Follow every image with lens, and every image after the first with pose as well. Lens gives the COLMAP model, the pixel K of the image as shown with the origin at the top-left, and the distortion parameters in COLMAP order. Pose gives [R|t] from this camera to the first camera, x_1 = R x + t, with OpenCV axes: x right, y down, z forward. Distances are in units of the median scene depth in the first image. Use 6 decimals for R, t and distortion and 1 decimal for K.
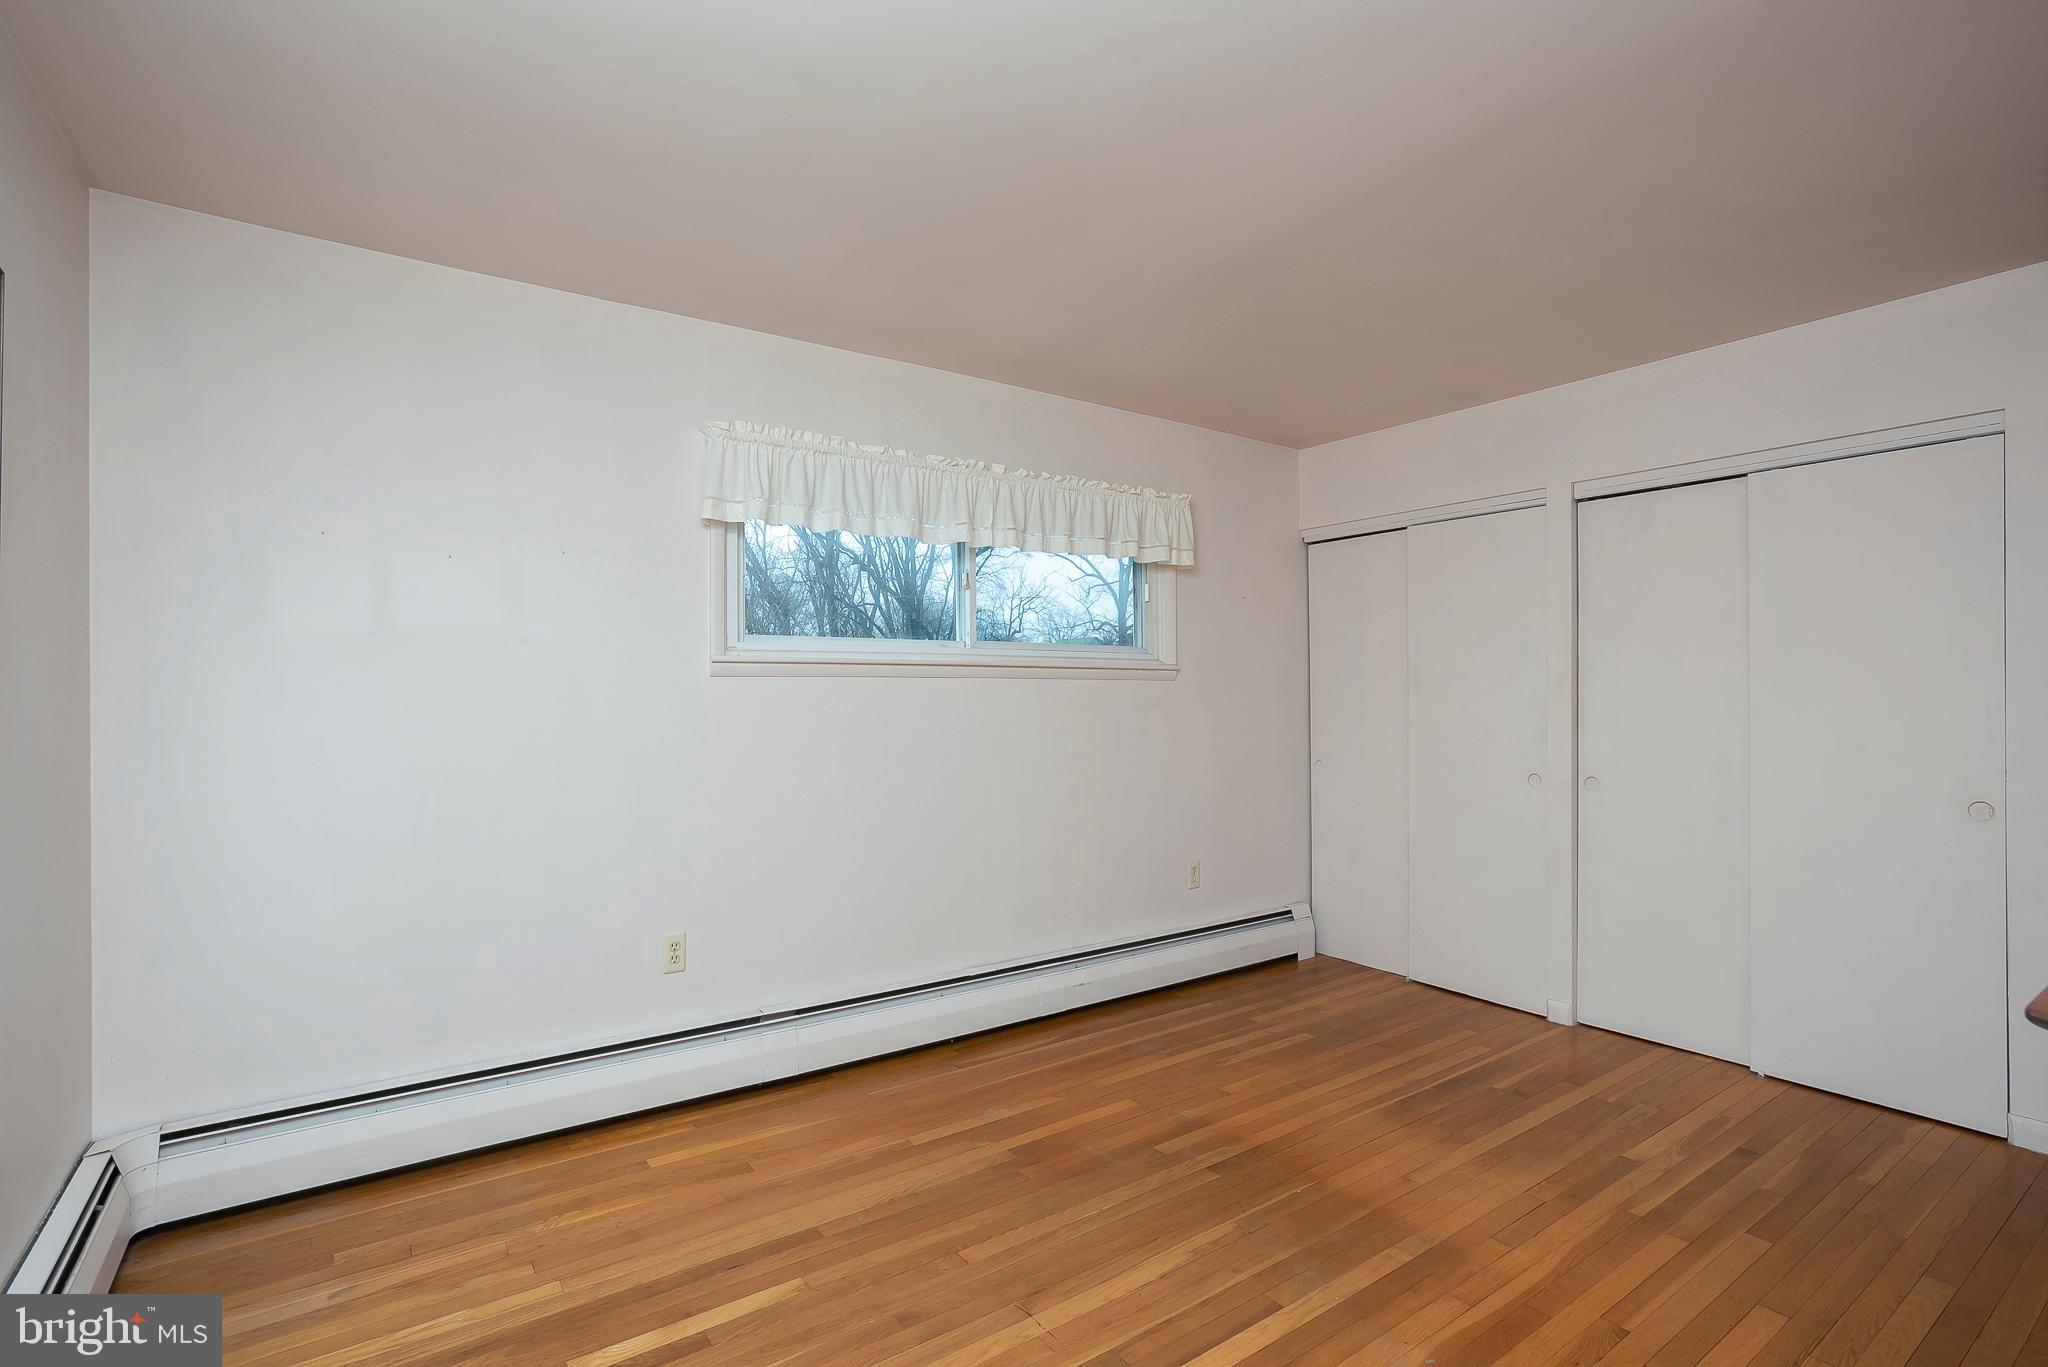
lens RADIAL K [[980.0, 0, 1040.3], [0, 980.0, 685.1], [0, 0, 1]] dist [-0.028997, 0.004610]
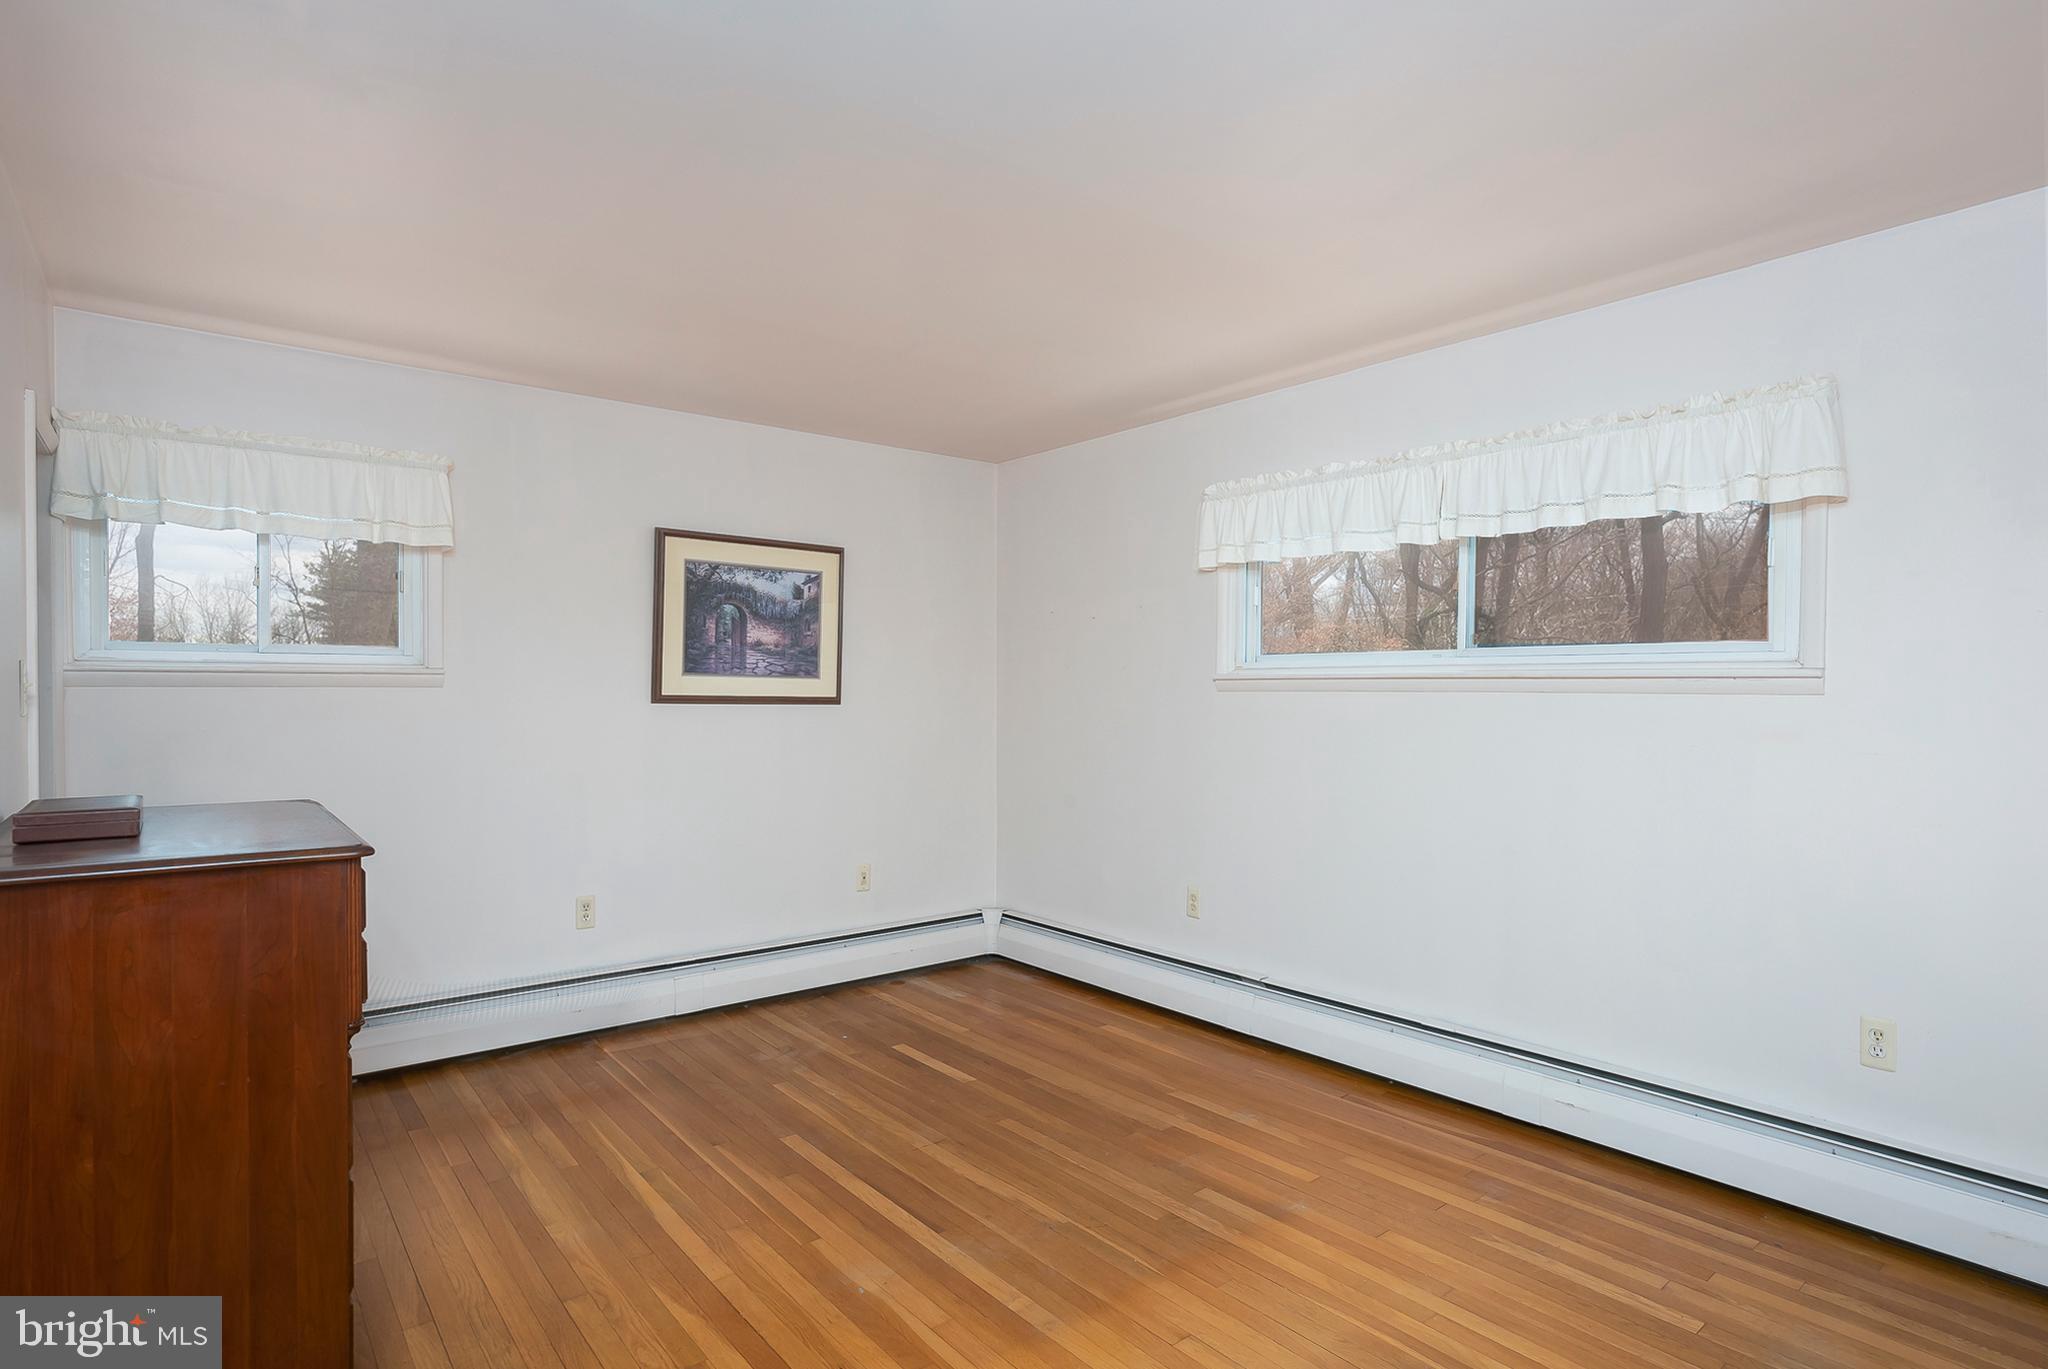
lens RADIAL K [[1072.8, 0, 1025.2], [0, 1072.8, 692.6], [0, 0, 1]] dist [-0.018418, 0.007985]
pose [[0.044383, 0.008628, -0.998977, 1.028932], [0.014641, 0.999850, 0.009286, -0.024397], [0.998907, -0.015038, 0.044250, 0.693400]]
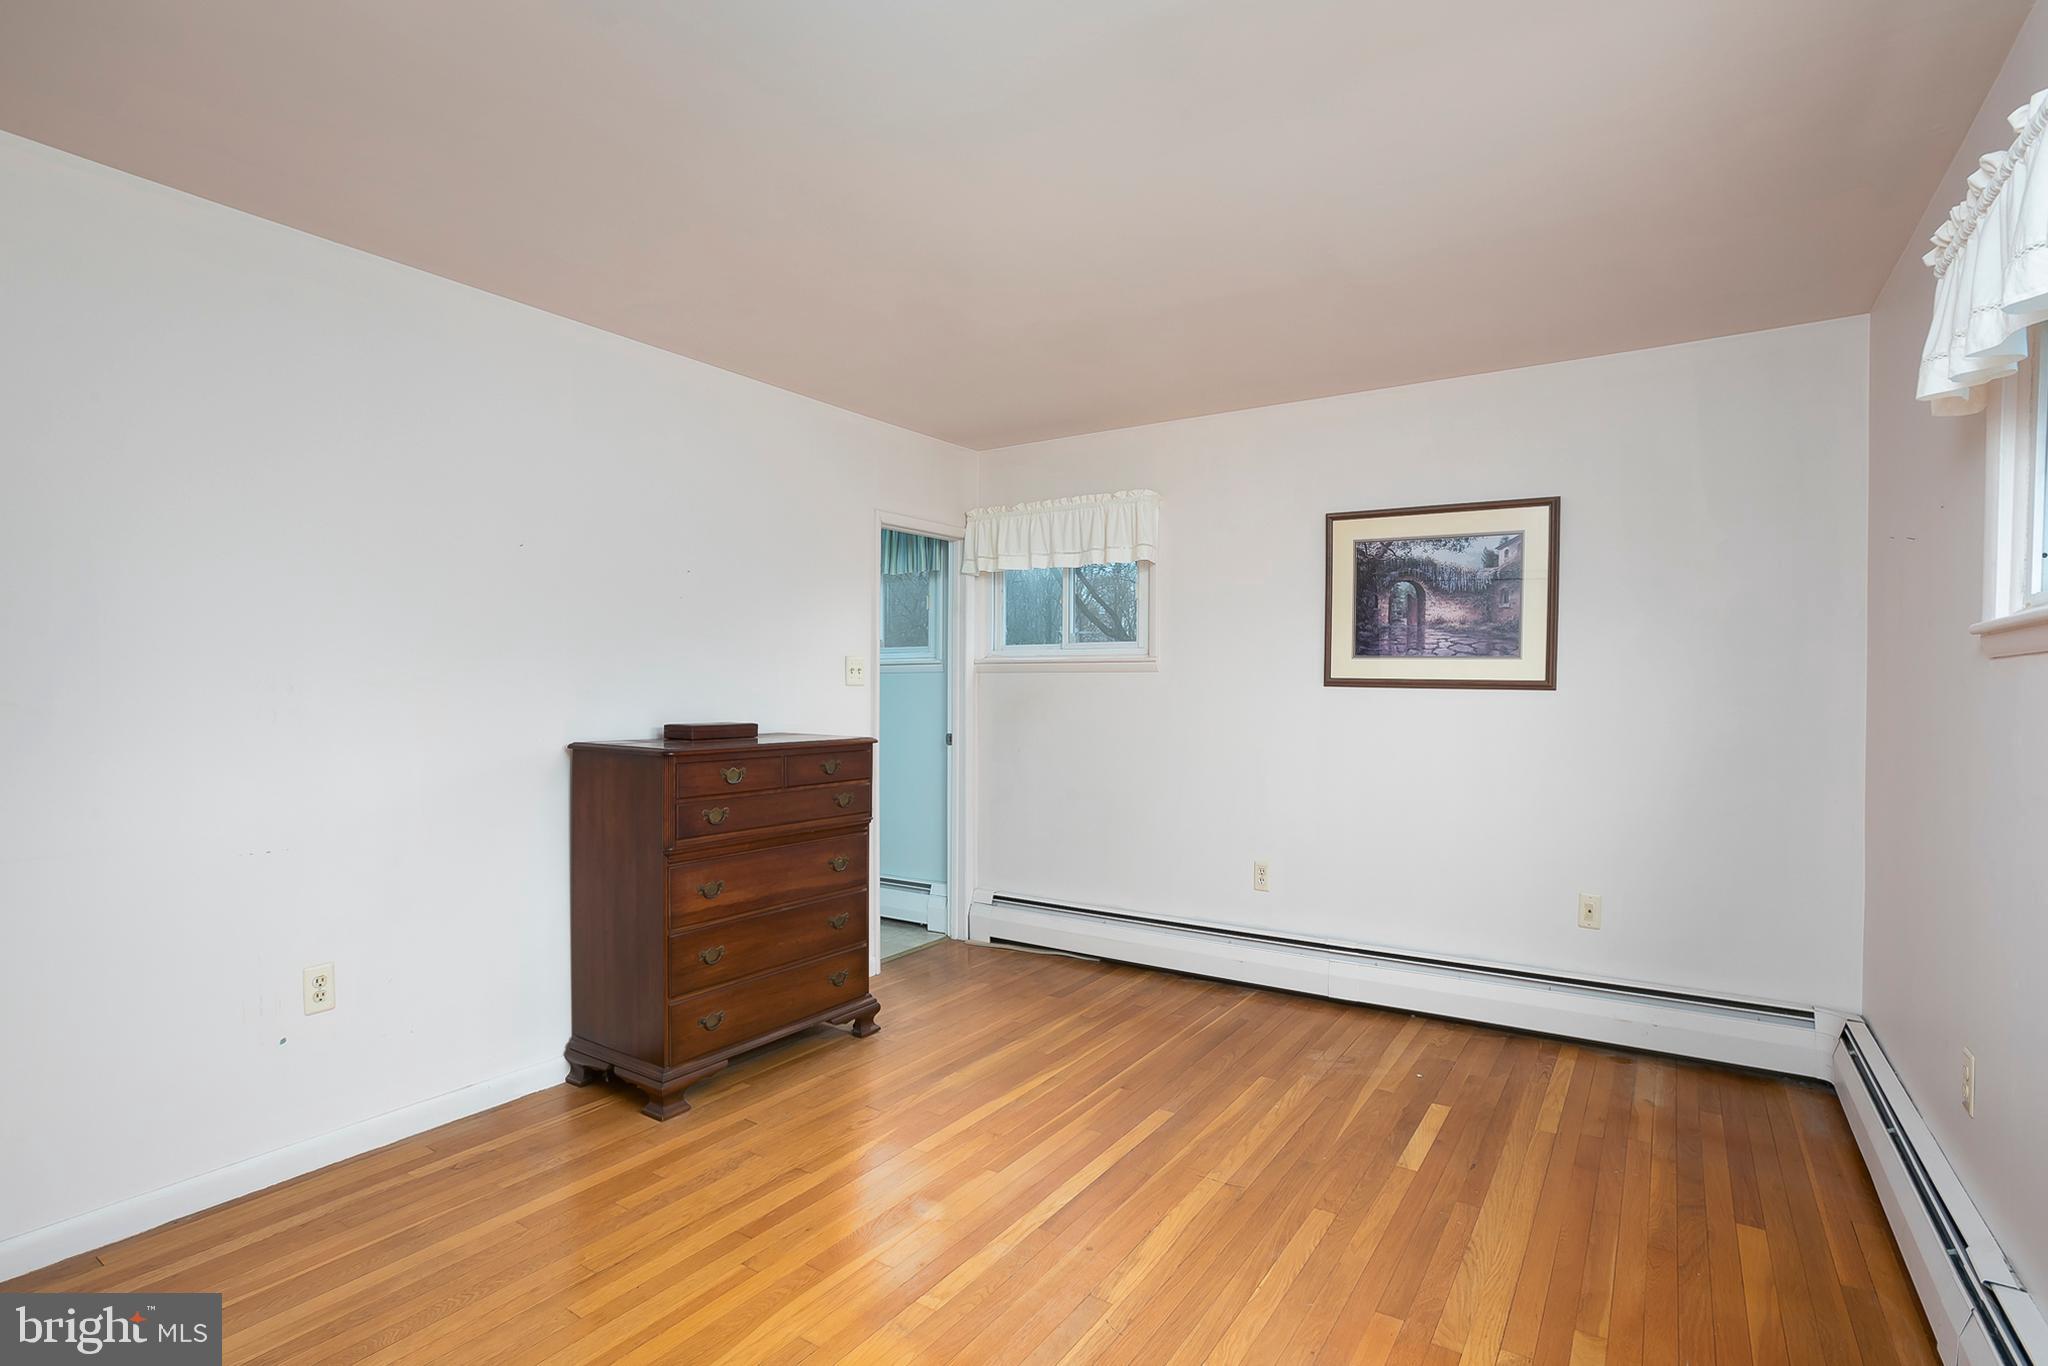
lens RADIAL K [[980.0, 0, 1033.7], [0, 980.0, 689.4], [0, 0, 1]] dist [-0.028997, 0.004610]
pose [[-0.937878, -0.002797, -0.346955, 0.427987], [0.002592, 0.999883, -0.015067, 0.018362], [0.346957, -0.015030, -0.937761, 1.359007]]
